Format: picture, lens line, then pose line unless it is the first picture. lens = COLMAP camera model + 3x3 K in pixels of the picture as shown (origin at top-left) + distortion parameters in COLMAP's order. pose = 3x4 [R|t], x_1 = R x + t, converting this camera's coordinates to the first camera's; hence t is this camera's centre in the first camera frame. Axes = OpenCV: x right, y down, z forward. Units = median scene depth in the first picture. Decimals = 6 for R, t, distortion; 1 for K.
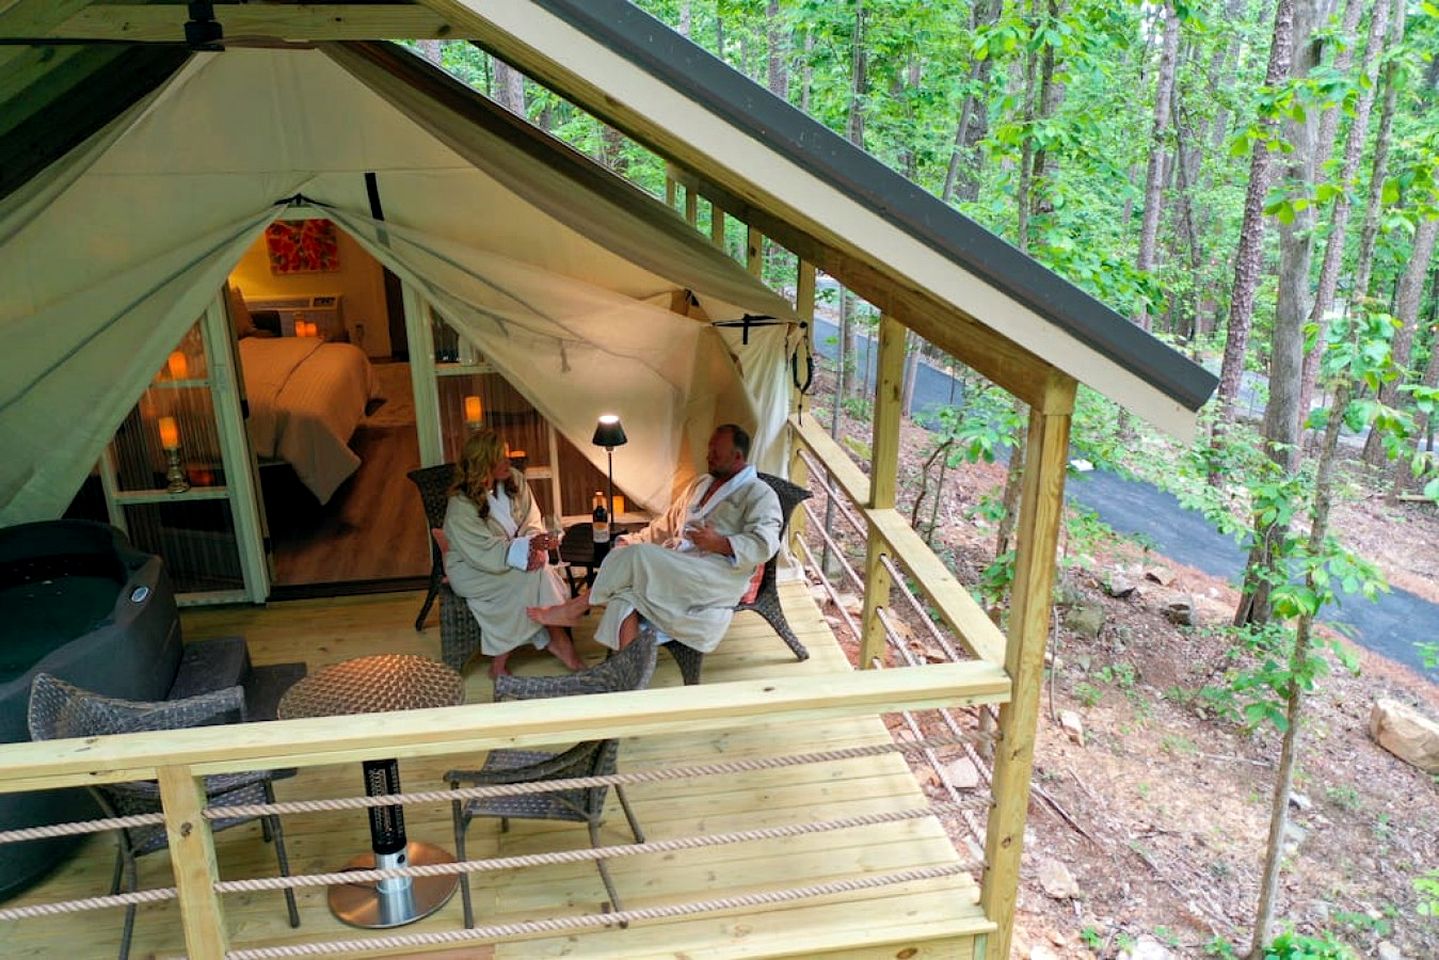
lens RADIAL K [[1125.8, 0, 720.7], [0, 1125.8, 503.6], [0, 0, 1]] dist [-0.011865, -0.003004]
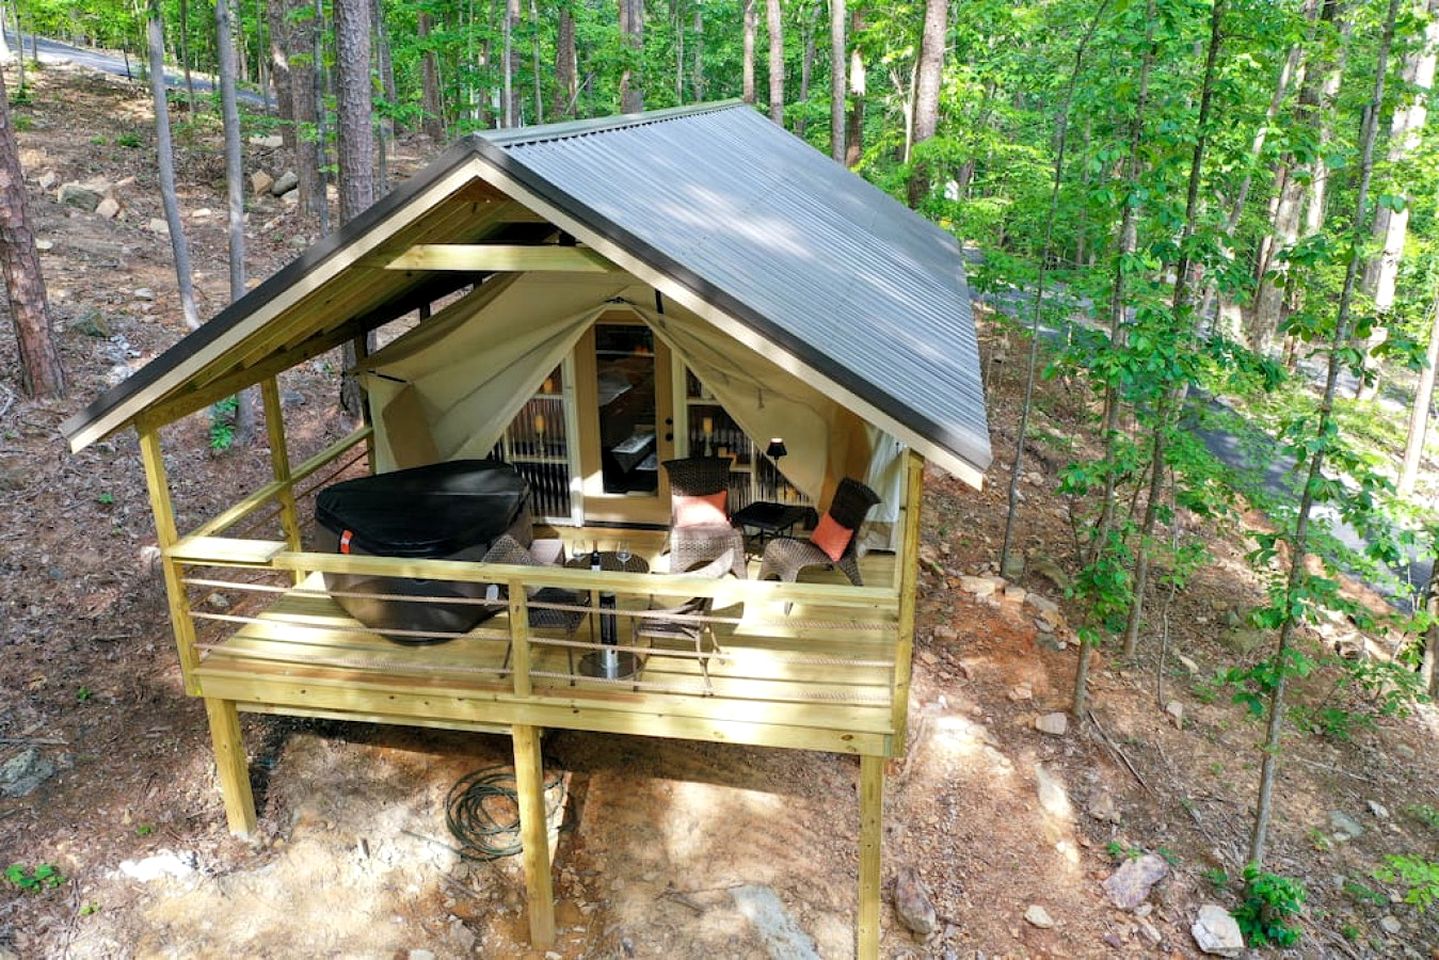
lens RADIAL K [[1125.8, 0, 720.7], [0, 1125.8, 503.6], [0, 0, 1]] dist [-0.011865, -0.003004]
pose [[0.945132, 0.110453, -0.307450, 0.320185], [-0.109013, 0.993799, 0.021910, -0.008632], [0.307964, 0.012808, 0.951312, -0.569122]]
